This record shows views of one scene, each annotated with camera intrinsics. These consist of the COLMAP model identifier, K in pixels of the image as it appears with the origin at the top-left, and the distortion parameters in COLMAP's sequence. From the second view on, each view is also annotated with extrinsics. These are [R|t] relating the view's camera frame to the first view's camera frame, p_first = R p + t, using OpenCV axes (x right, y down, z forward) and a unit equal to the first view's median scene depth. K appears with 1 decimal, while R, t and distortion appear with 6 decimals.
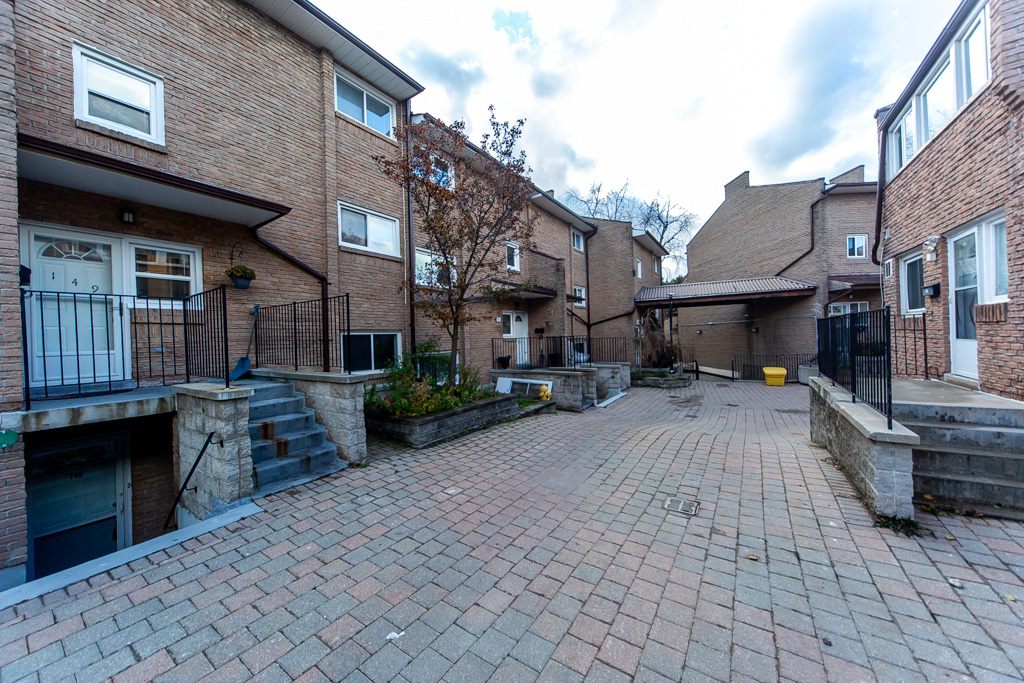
lens RADIAL K [[356.4, 0, 511.3], [0, 356.4, 332.2], [0, 0, 1]] dist [0.001330, 0.000221]
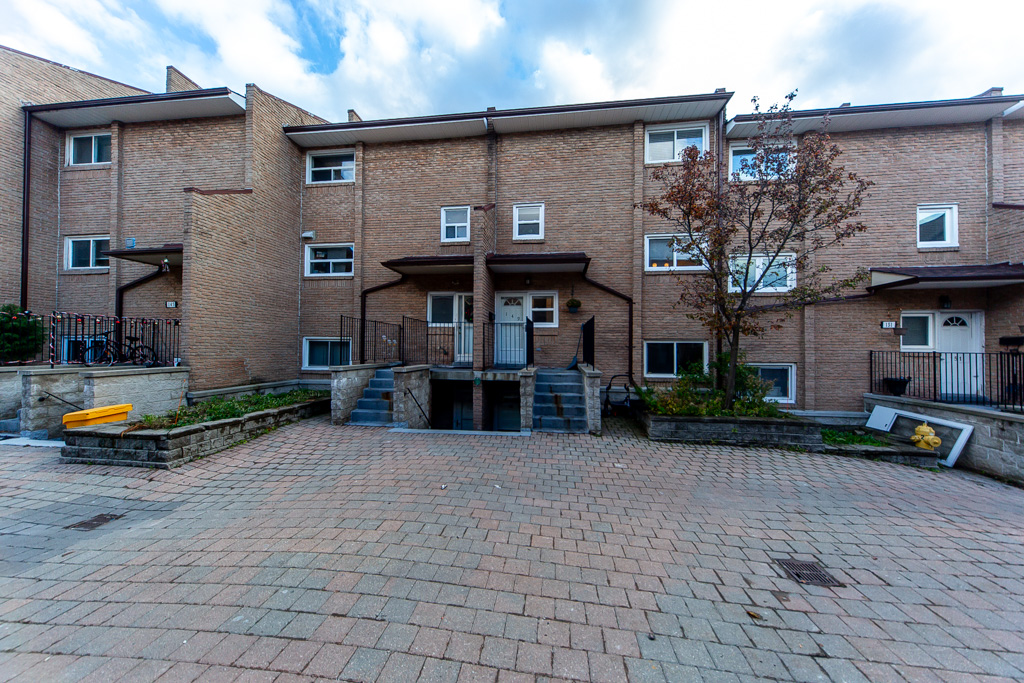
lens RADIAL K [[356.4, 0, 511.3], [0, 356.4, 332.2], [0, 0, 1]] dist [0.001330, 0.000221]
pose [[0.443415, -0.006705, -0.896291, 0.511157], [-0.006082, 0.999926, -0.010490, -0.016522], [0.896296, 0.010103, 0.443342, 0.036664]]
